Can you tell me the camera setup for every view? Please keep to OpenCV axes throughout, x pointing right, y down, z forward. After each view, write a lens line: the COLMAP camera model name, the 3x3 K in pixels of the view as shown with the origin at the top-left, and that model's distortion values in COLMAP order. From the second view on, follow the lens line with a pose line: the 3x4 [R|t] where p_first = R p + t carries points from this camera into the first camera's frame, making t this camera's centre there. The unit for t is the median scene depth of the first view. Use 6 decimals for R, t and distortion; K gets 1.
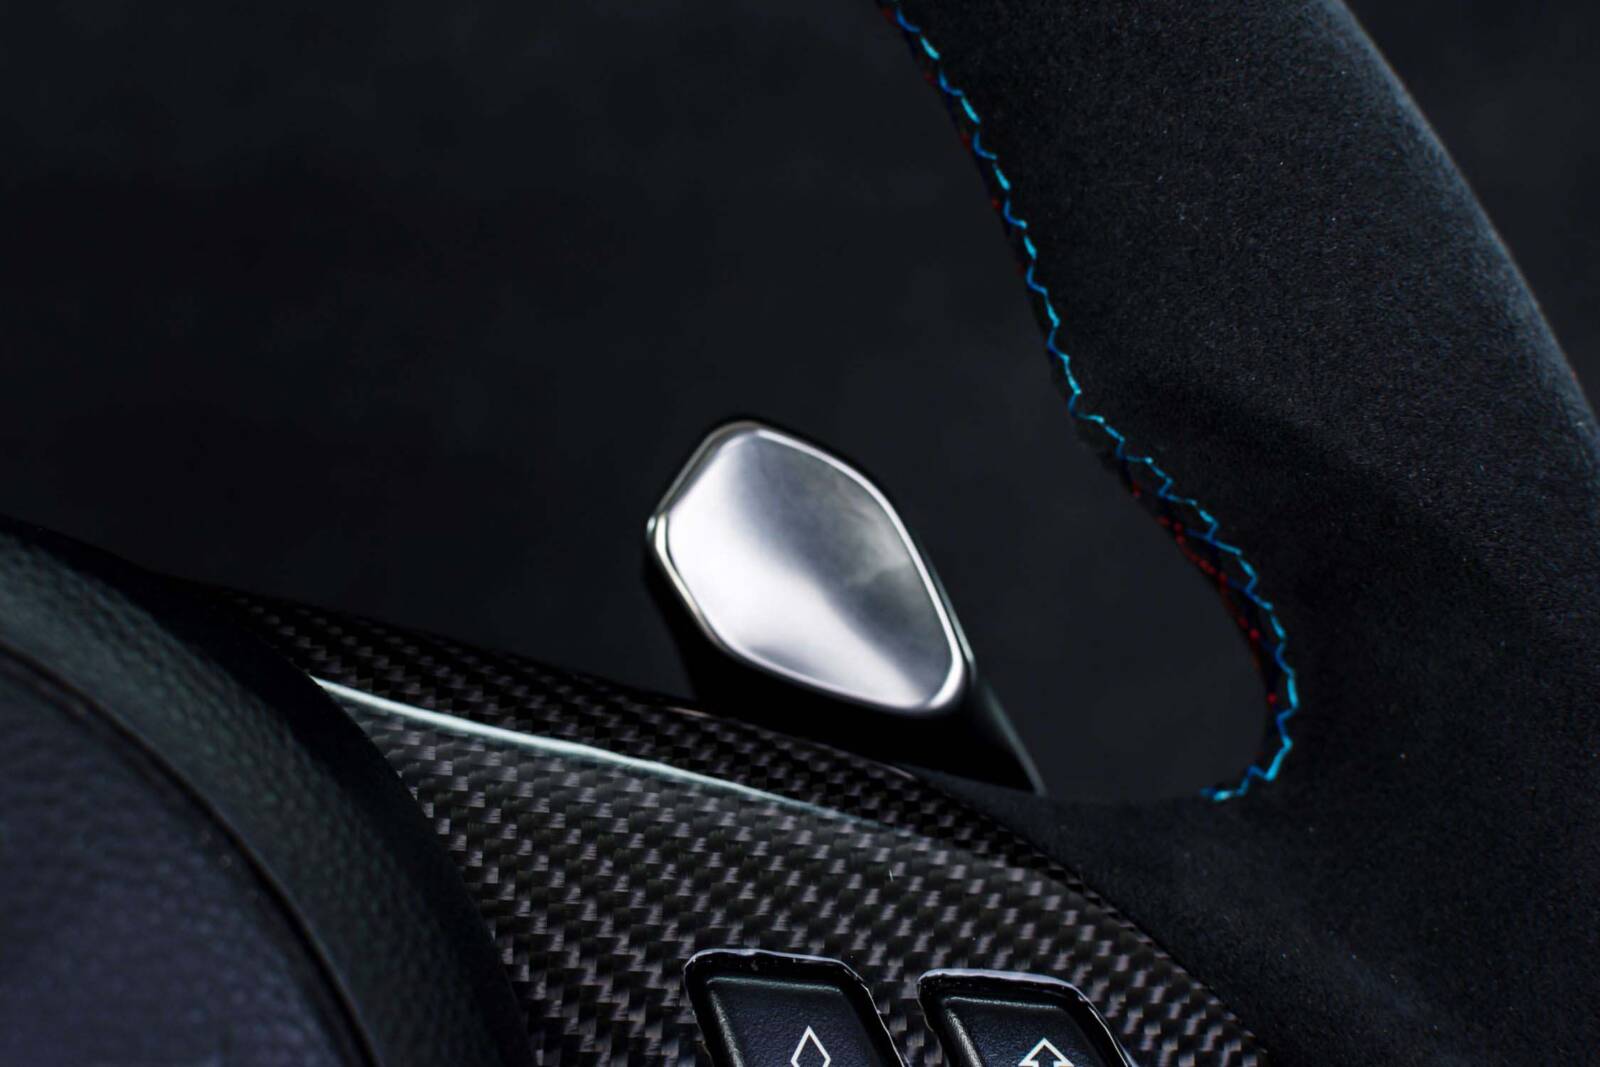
lens RADIAL K [[2398.4, 0, 840.3], [0, 2398.4, 532.7], [0, 0, 1]] dist [0.185350, 0.019737]
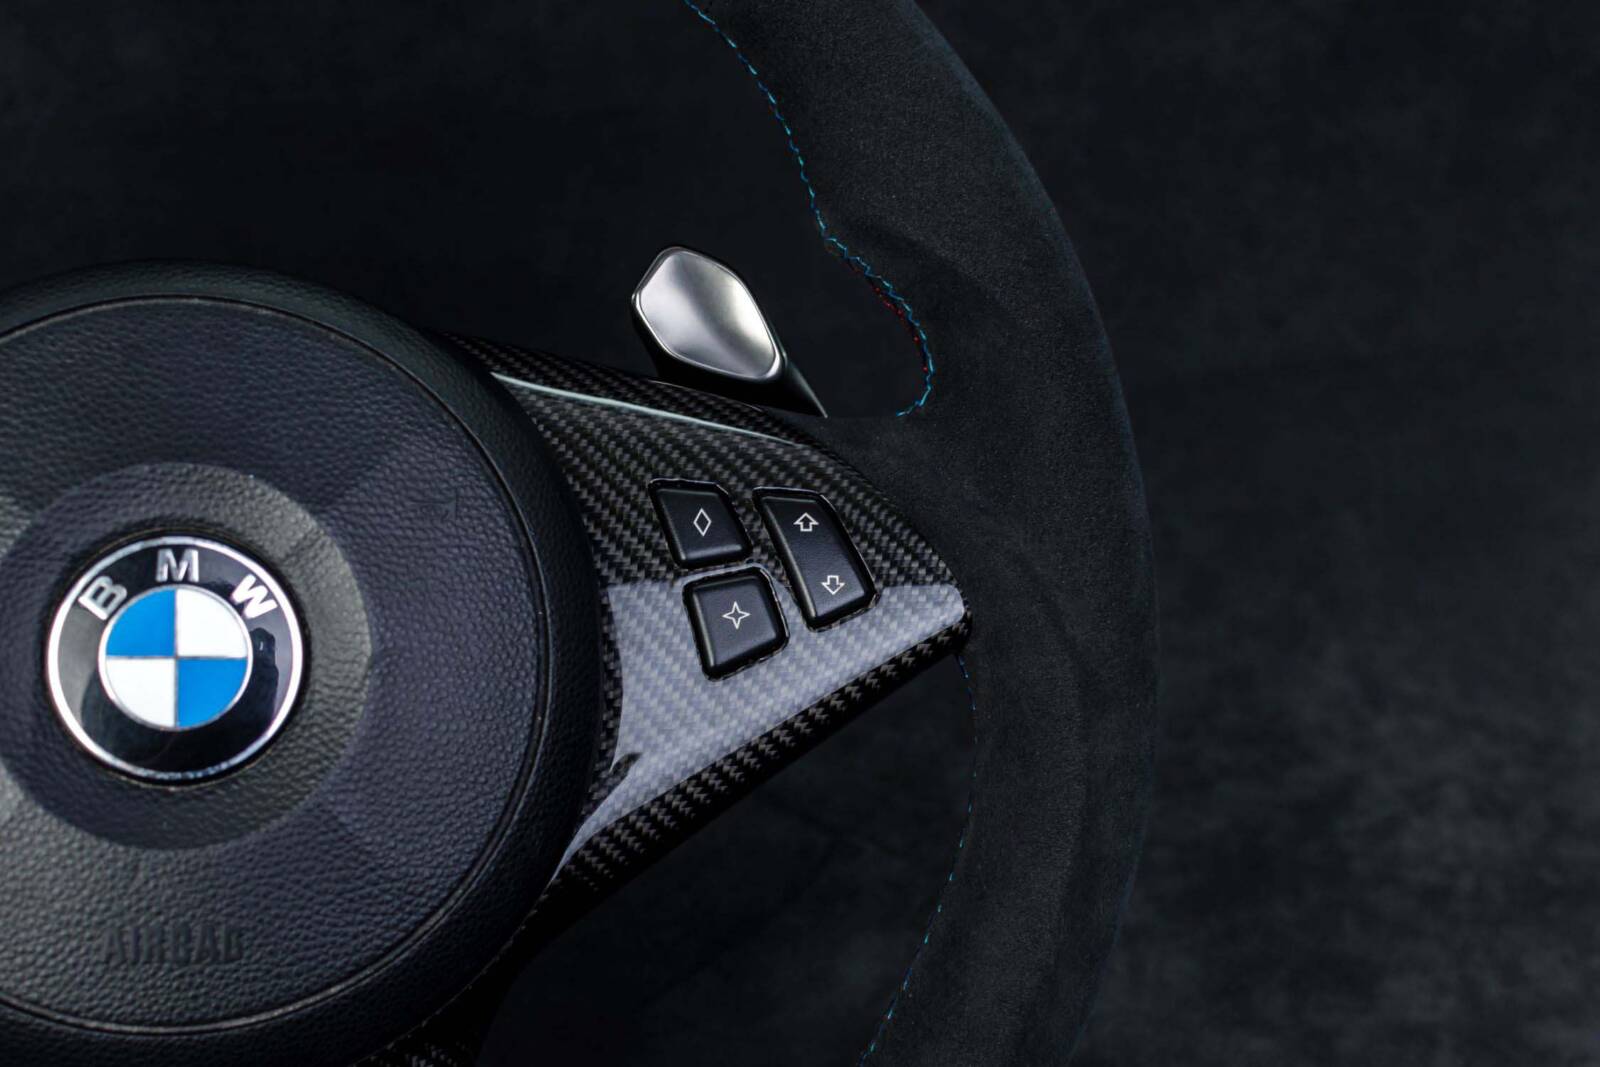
lens RADIAL K [[2437.0, 0, 800.0], [0, 2437.0, 533.5], [0, 0, 1]] dist [0.008893, 0.064974]
pose [[0.993611, -0.024179, -0.110239, 0.323772], [0.031056, 0.997648, 0.061099, 0.084787], [0.108502, -0.064132, 0.992025, -1.248629]]
